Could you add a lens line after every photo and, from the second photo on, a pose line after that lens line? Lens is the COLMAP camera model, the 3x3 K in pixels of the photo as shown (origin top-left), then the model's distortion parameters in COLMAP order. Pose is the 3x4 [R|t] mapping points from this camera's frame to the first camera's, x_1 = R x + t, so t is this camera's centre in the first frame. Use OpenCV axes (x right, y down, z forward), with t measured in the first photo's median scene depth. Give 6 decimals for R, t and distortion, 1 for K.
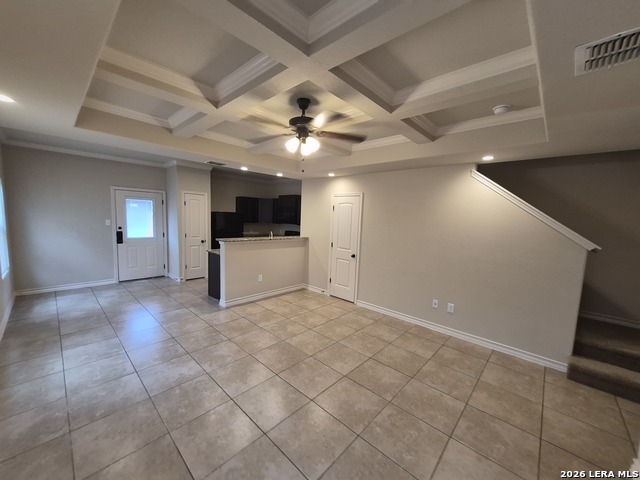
lens RADIAL K [[251.4, 0, 315.5], [0, 251.4, 242.5], [0, 0, 1]] dist [0.007321, -0.000561]
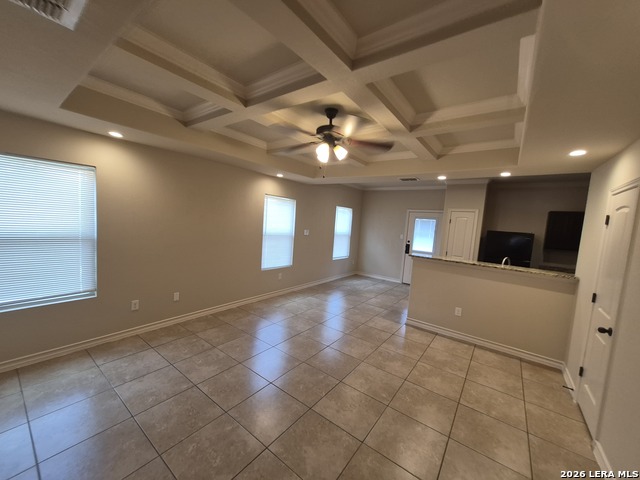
lens RADIAL K [[251.4, 0, 315.5], [0, 251.4, 242.5], [0, 0, 1]] dist [0.007321, -0.000561]
pose [[0.109644, 0.056596, -0.992358, 0.531083], [-0.165495, 0.985481, 0.037918, -0.027899], [0.980097, 0.160073, 0.117419, 0.478798]]
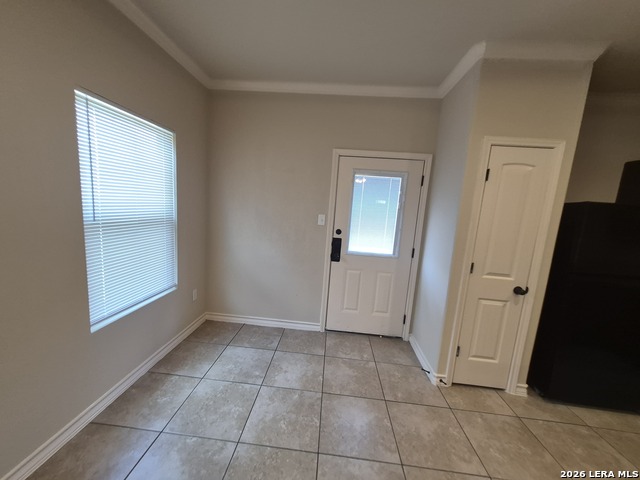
lens RADIAL K [[251.4, 0, 315.5], [0, 251.4, 242.5], [0, 0, 1]] dist [0.007321, -0.000561]
pose [[0.628446, 0.122159, -0.768201, -0.499915], [-0.126577, 0.990488, 0.053958, -0.070102], [0.767486, 0.063326, 0.637931, 0.782075]]
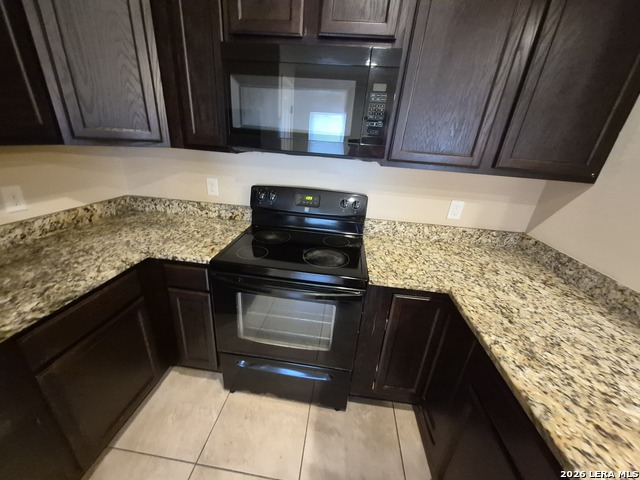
lens RADIAL K [[251.4, 0, 315.5], [0, 251.4, 242.5], [0, 0, 1]] dist [0.007321, -0.000561]
pose [[0.807043, -0.211683, 0.551246, -0.345985], [0.024825, 0.944873, 0.326495, -0.118762], [-0.589971, -0.249811, 0.767808, 1.354336]]
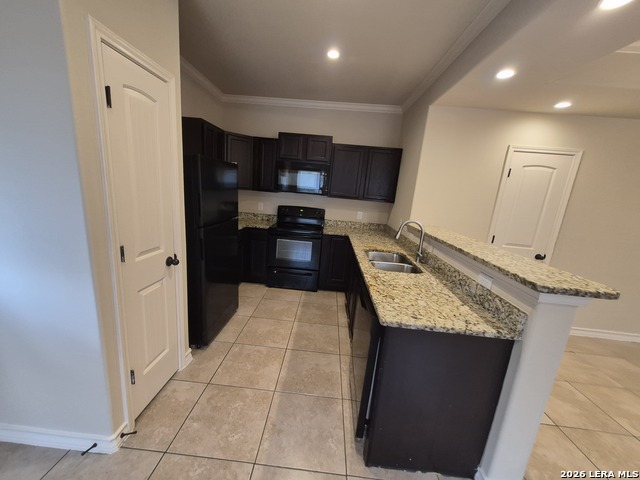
lens RADIAL K [[251.4, 0, 315.5], [0, 251.4, 242.5], [0, 0, 1]] dist [0.007321, -0.000561]
pose [[0.767232, -0.113765, 0.631199, -0.677628], [0.016032, 0.987237, 0.158449, -0.090827], [-0.641169, -0.111448, 0.759264, 0.933505]]
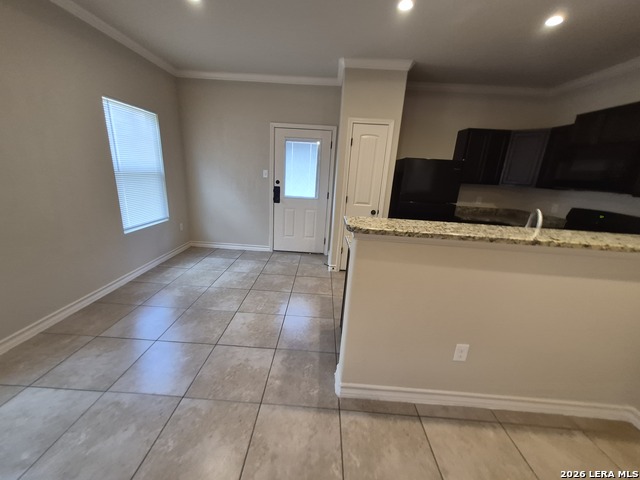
lens RADIAL K [[251.4, 0, 315.5], [0, 251.4, 242.5], [0, 0, 1]] dist [0.007321, -0.000561]
pose [[0.661507, 0.209254, -0.720154, -0.149191], [-0.109001, 0.976913, 0.183736, -0.038391], [0.741976, -0.043045, 0.669043, 0.703199]]
